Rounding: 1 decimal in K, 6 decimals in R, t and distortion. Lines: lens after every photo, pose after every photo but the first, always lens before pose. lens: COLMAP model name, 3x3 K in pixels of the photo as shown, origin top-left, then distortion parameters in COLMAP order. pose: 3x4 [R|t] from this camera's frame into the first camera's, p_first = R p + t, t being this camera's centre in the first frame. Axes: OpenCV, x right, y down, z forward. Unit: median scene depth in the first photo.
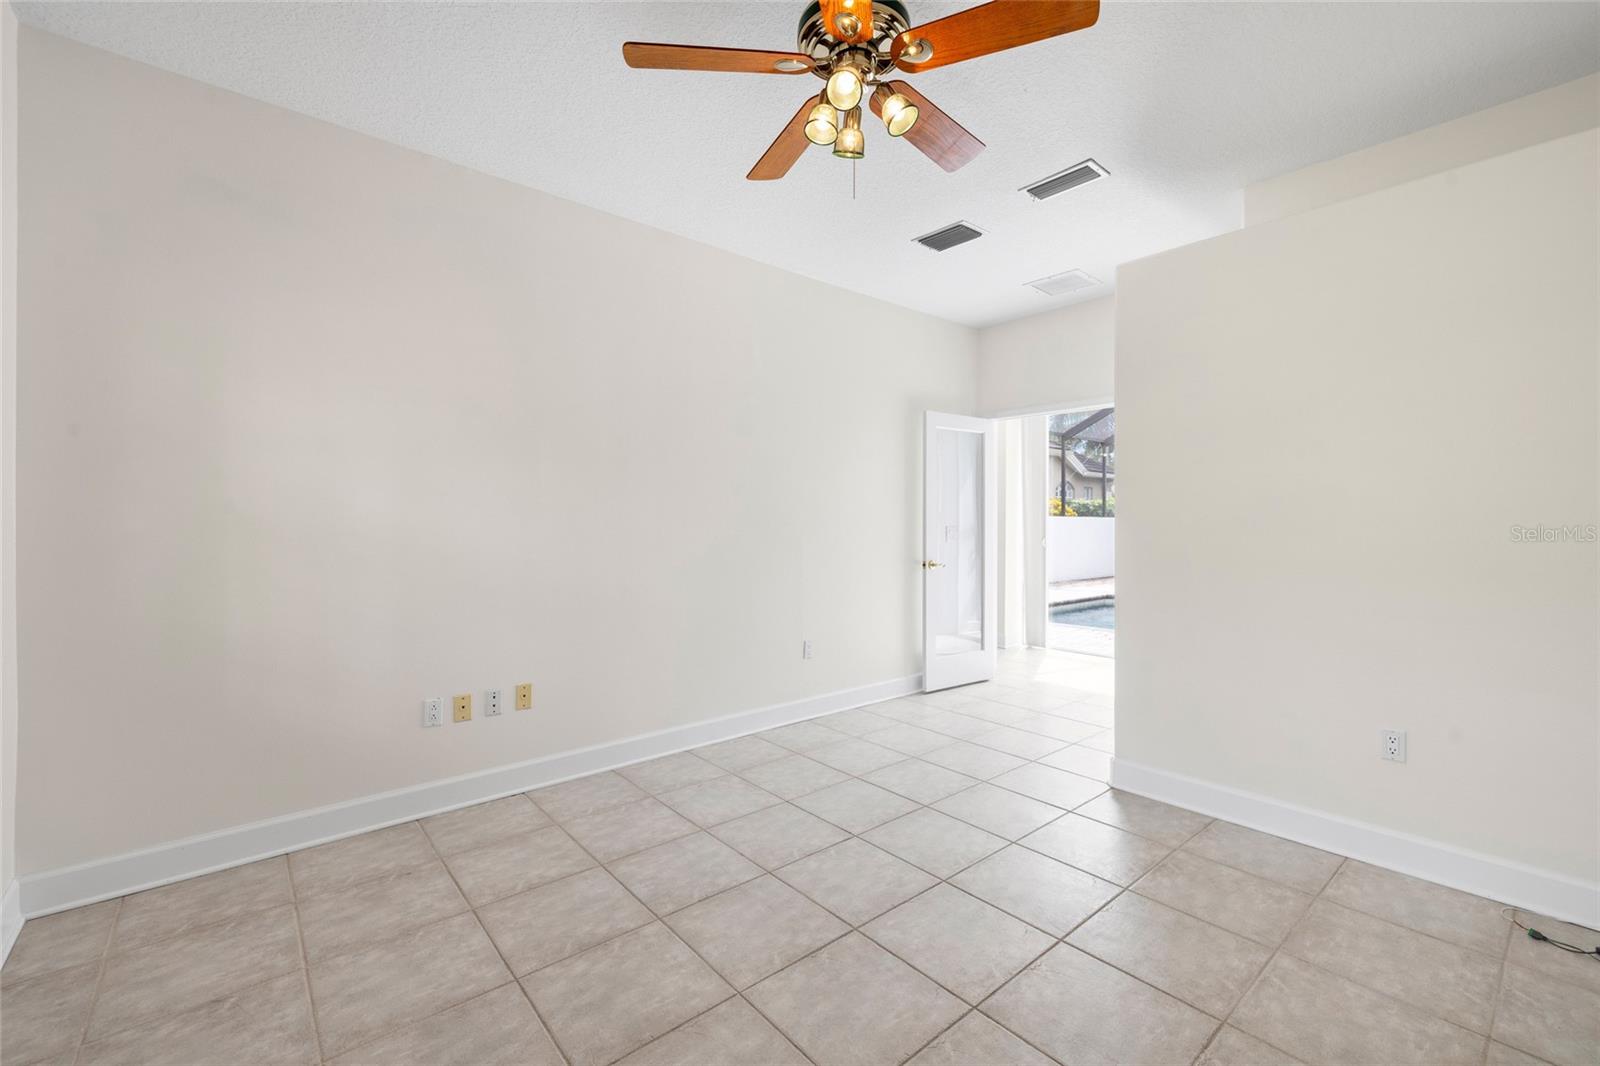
lens RADIAL K [[674.6, 0, 799.1], [0, 674.6, 526.3], [0, 0, 1]] dist [-0.001394, 0.000035]
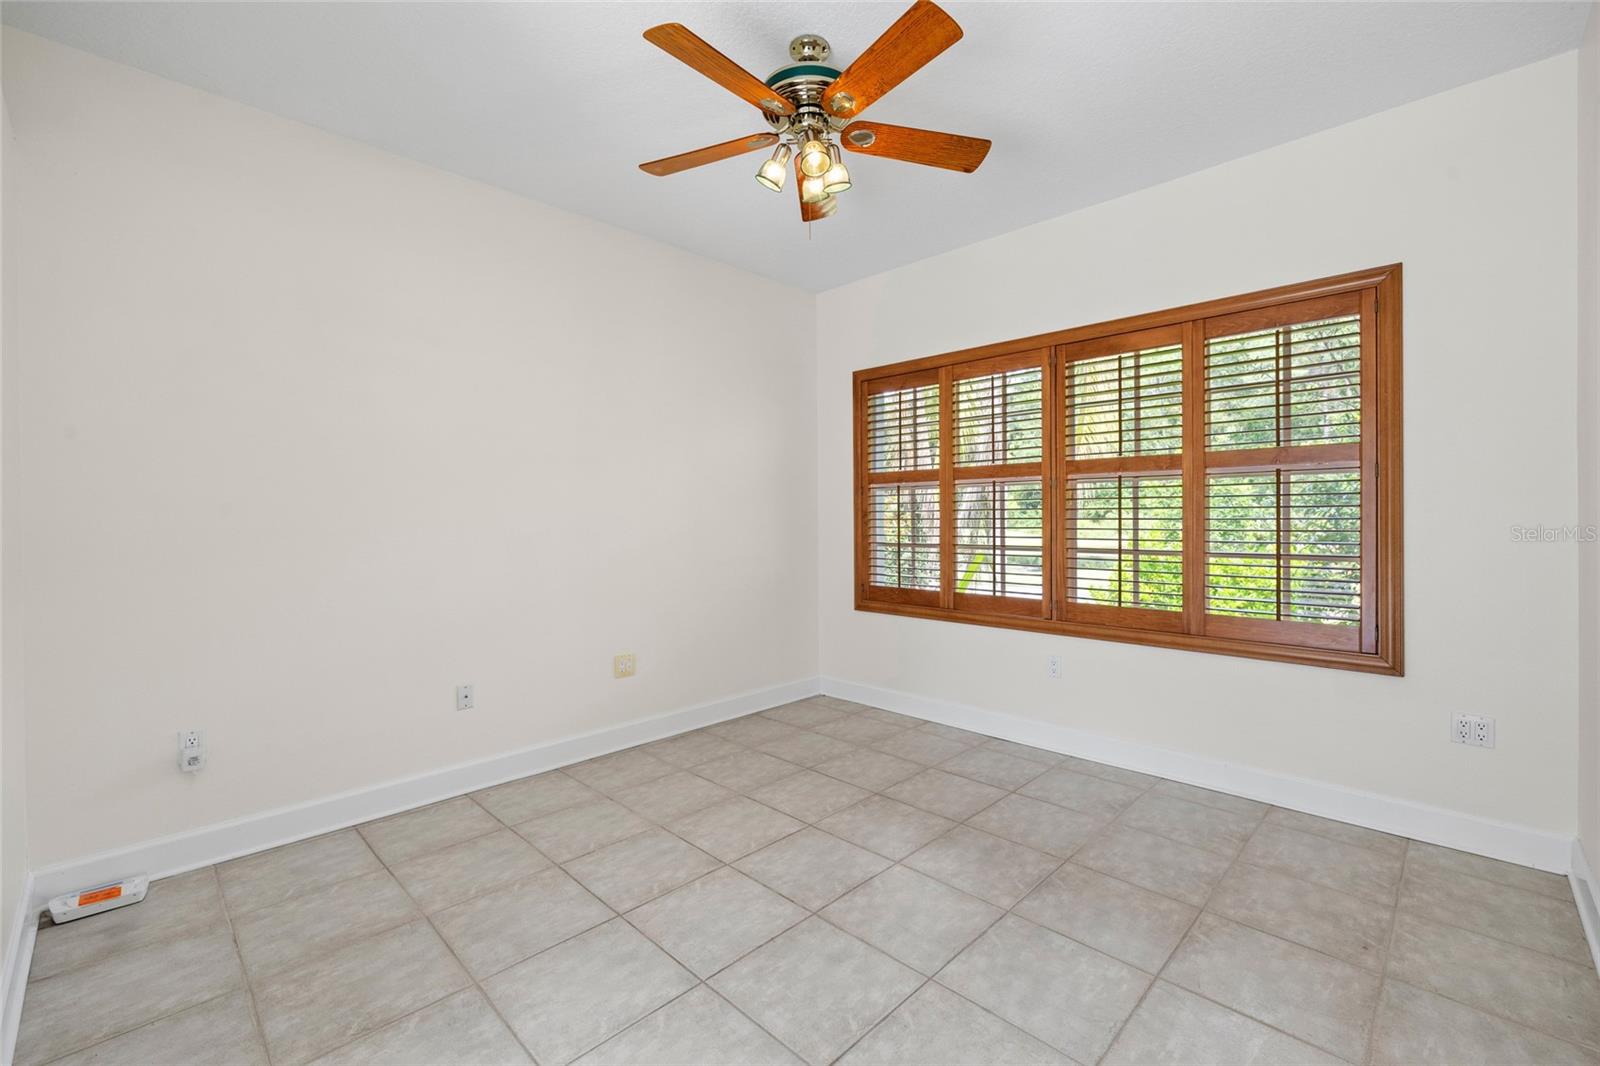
lens RADIAL K [[674.6, 0, 801.3], [0, 674.6, 524.7], [0, 0, 1]] dist [-0.001394, 0.000035]
pose [[-0.996025, 0.007098, -0.088792, 0.184233], [0.005327, 0.999783, 0.020163, -0.015328], [0.088916, 0.019610, -0.995846, 1.949054]]
